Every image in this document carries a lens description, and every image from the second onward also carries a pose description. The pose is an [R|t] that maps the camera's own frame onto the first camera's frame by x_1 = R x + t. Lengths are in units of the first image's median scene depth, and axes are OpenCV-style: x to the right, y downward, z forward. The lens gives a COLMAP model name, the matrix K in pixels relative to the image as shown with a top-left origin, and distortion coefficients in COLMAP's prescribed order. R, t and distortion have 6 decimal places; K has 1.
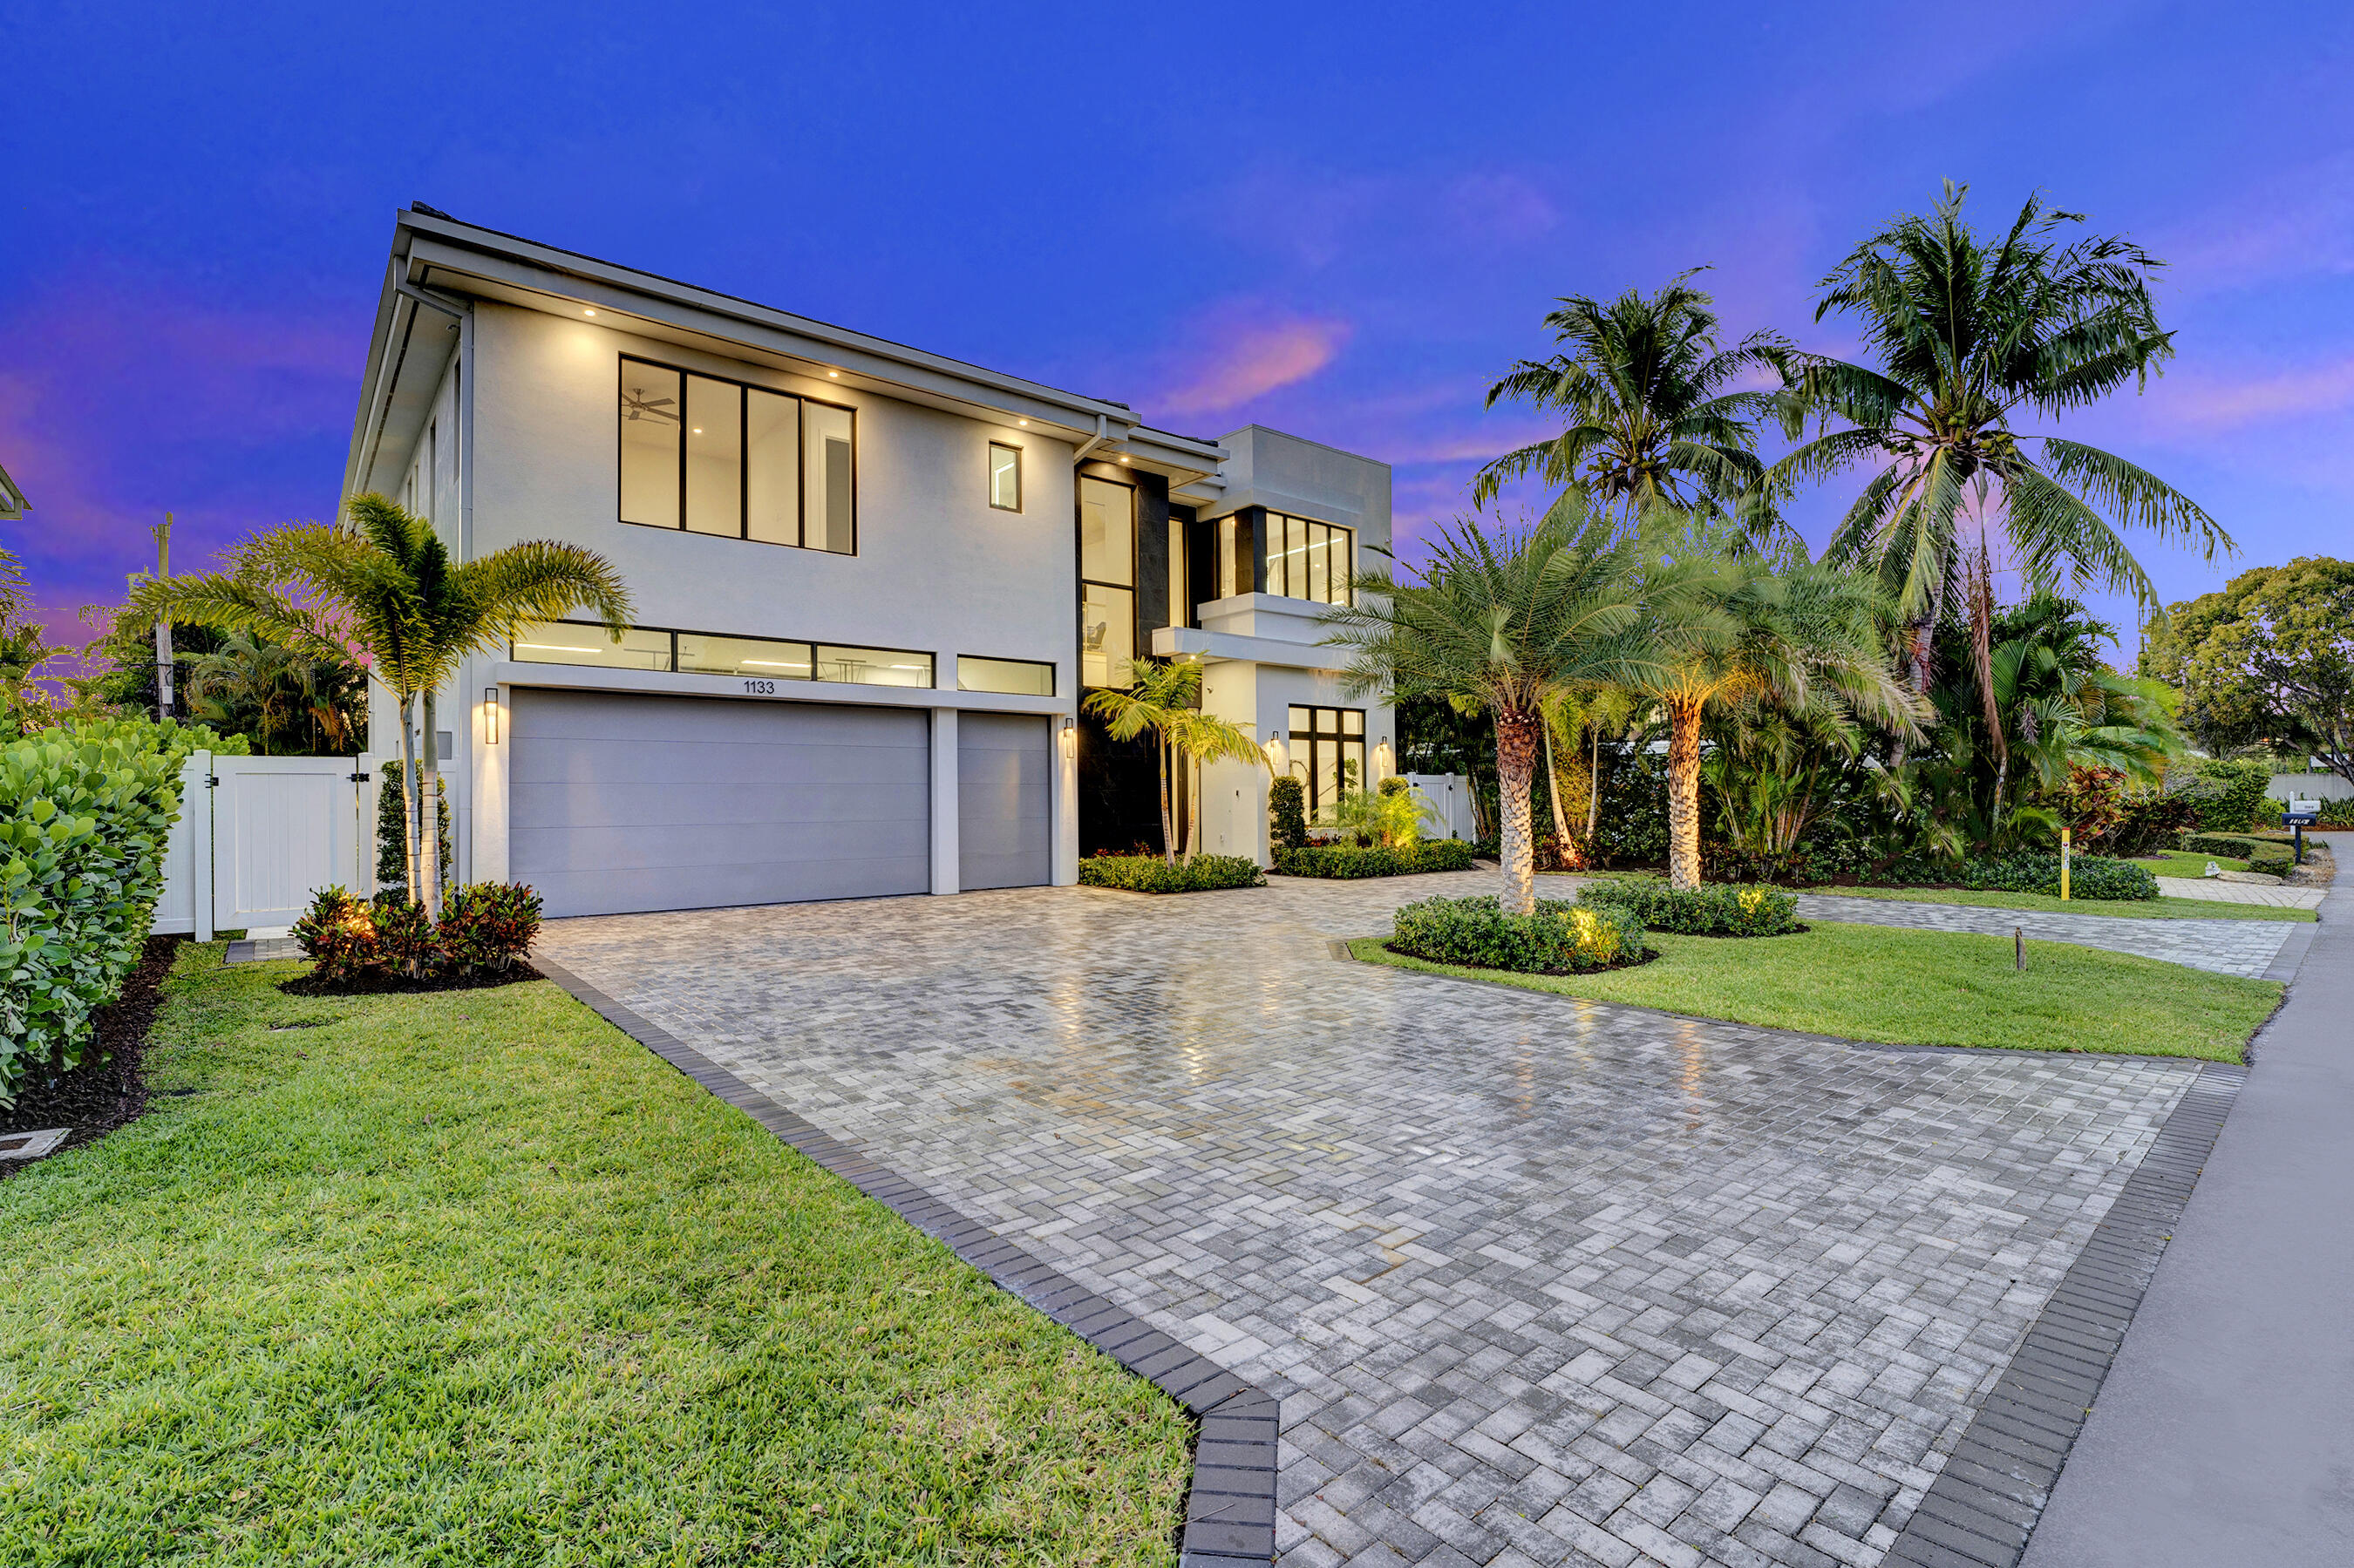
lens RADIAL K [[1051.4, 0, 1169.8], [0, 1051.4, 793.5], [0, 0, 1]] dist [0.001014, -0.000659]
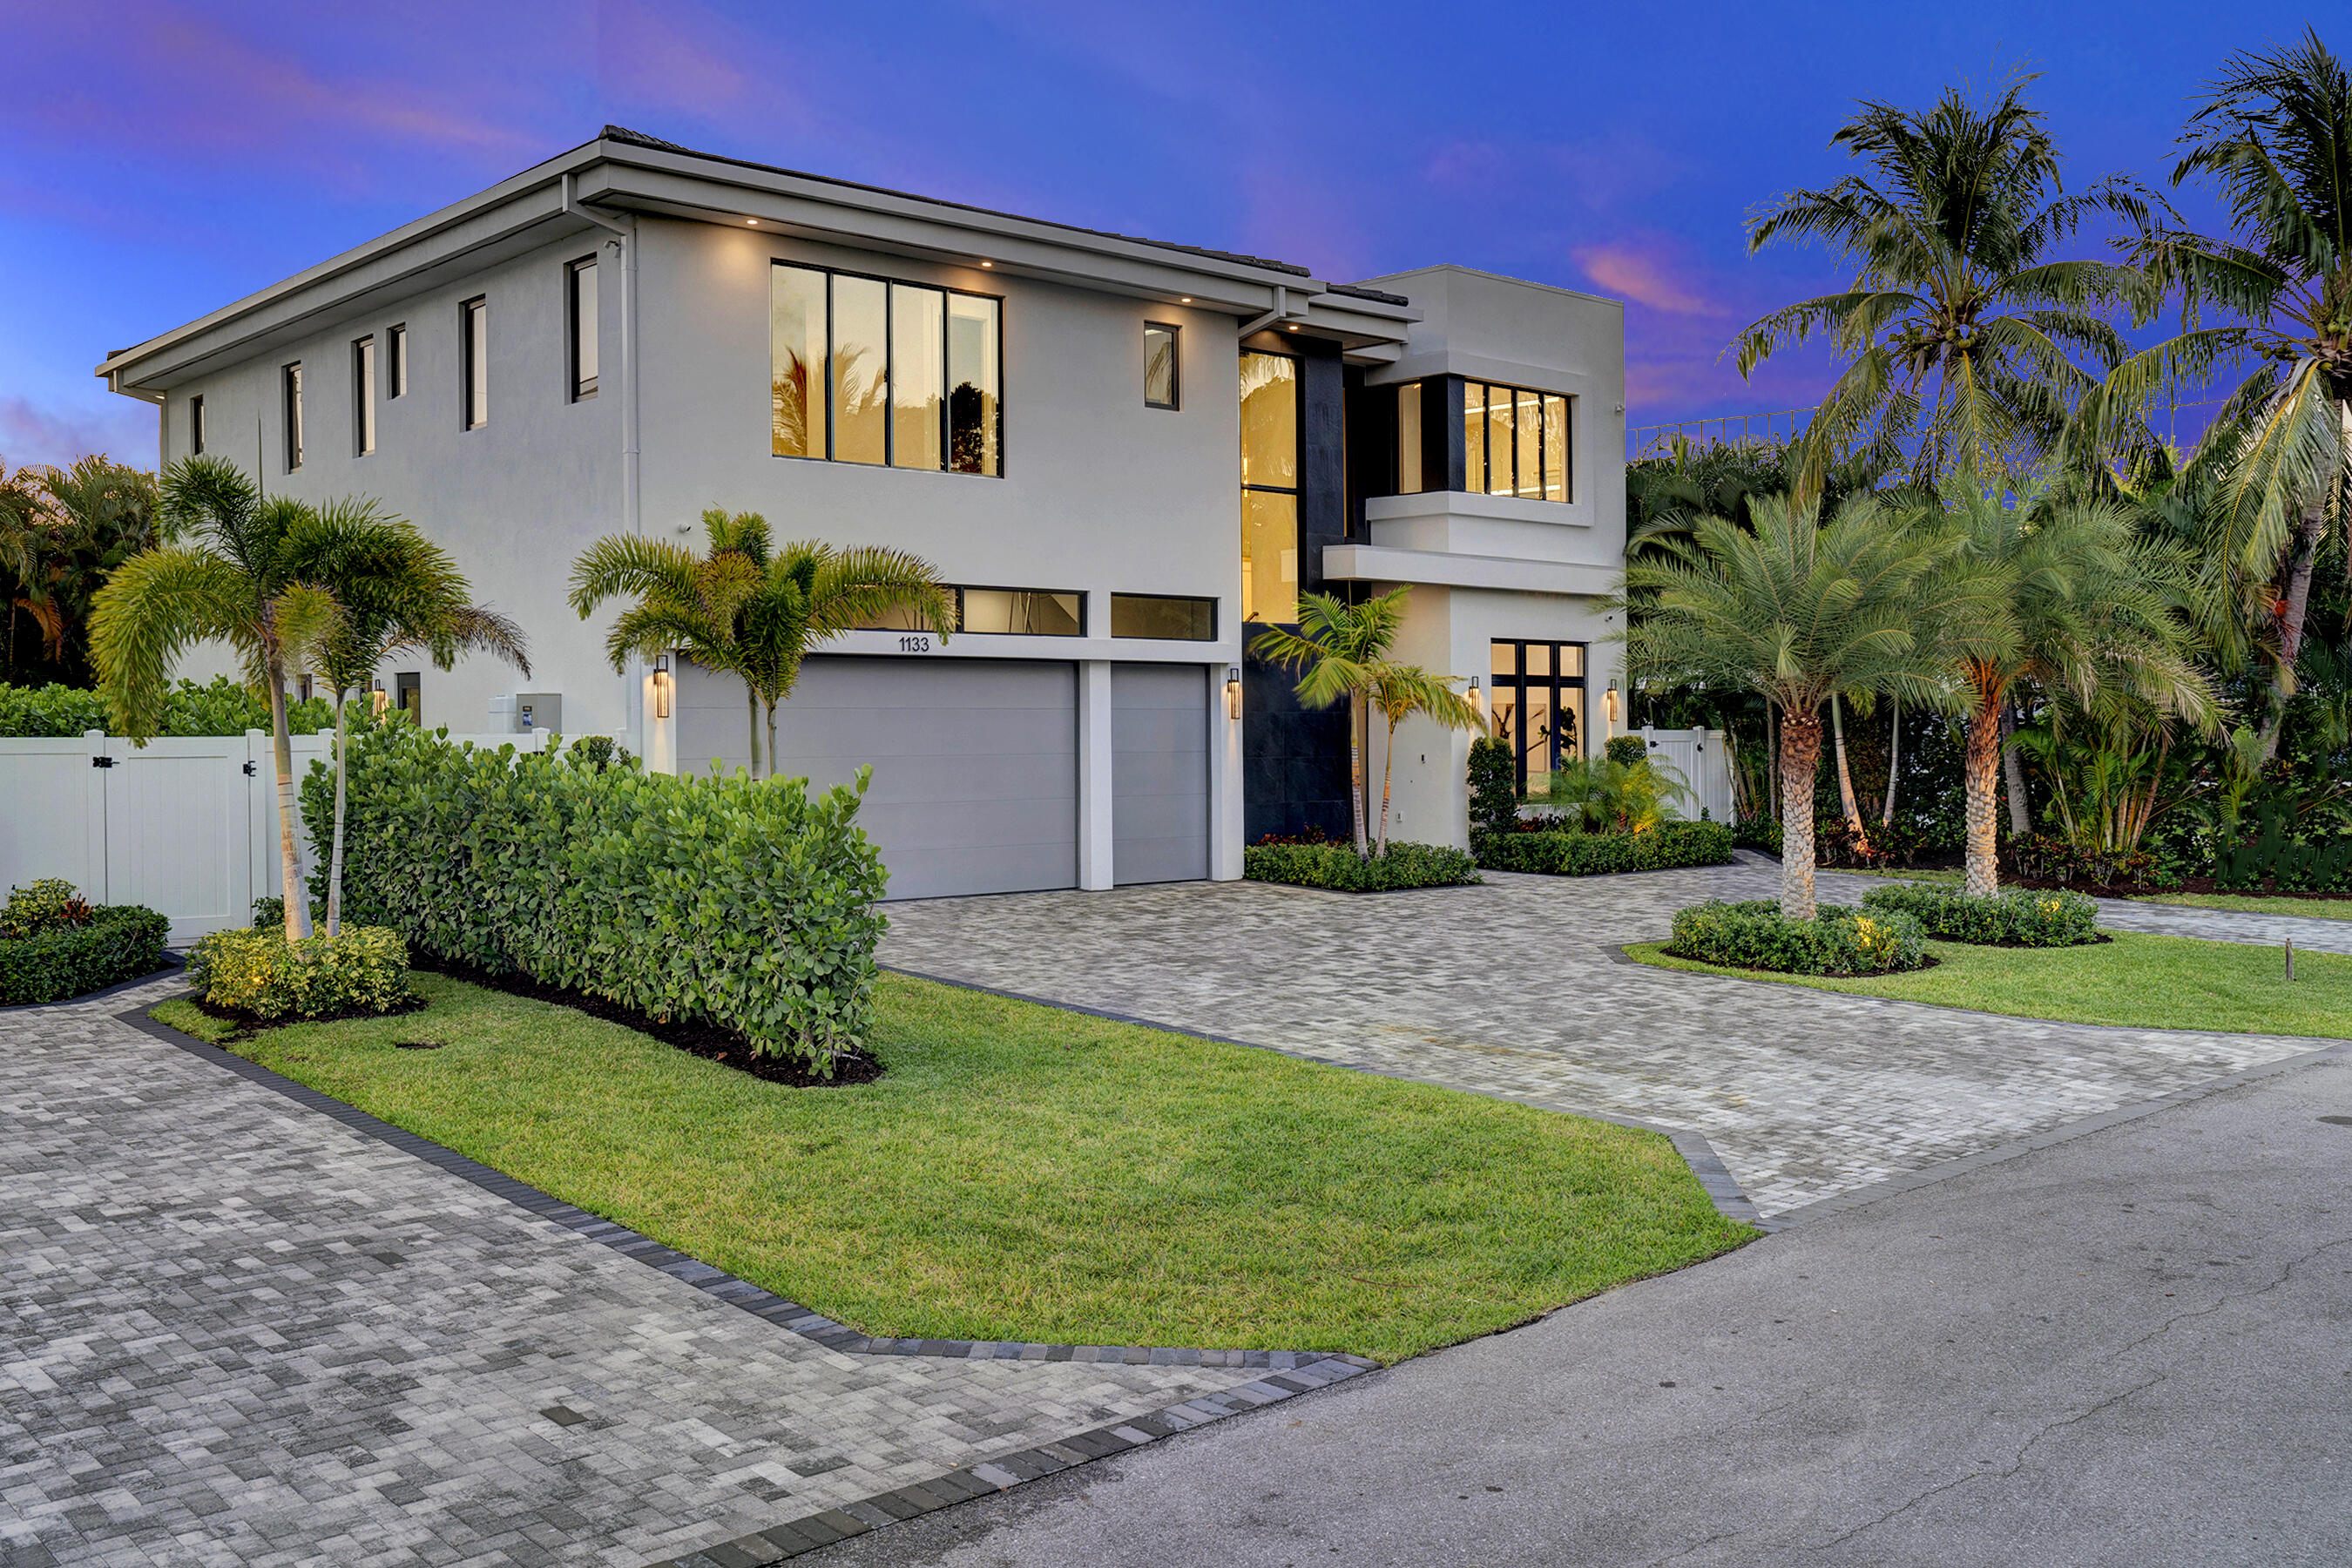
lens RADIAL K [[2019.5, 0, 1166.2], [0, 2019.5, 667.6], [0, 0, 1]] dist [-0.005538, 0.047788]
pose [[0.999619, 0.014467, 0.023497, -0.178975], [-0.014171, 0.999818, -0.012735, -0.051125], [-0.023677, 0.012397, 0.999643, -0.508289]]
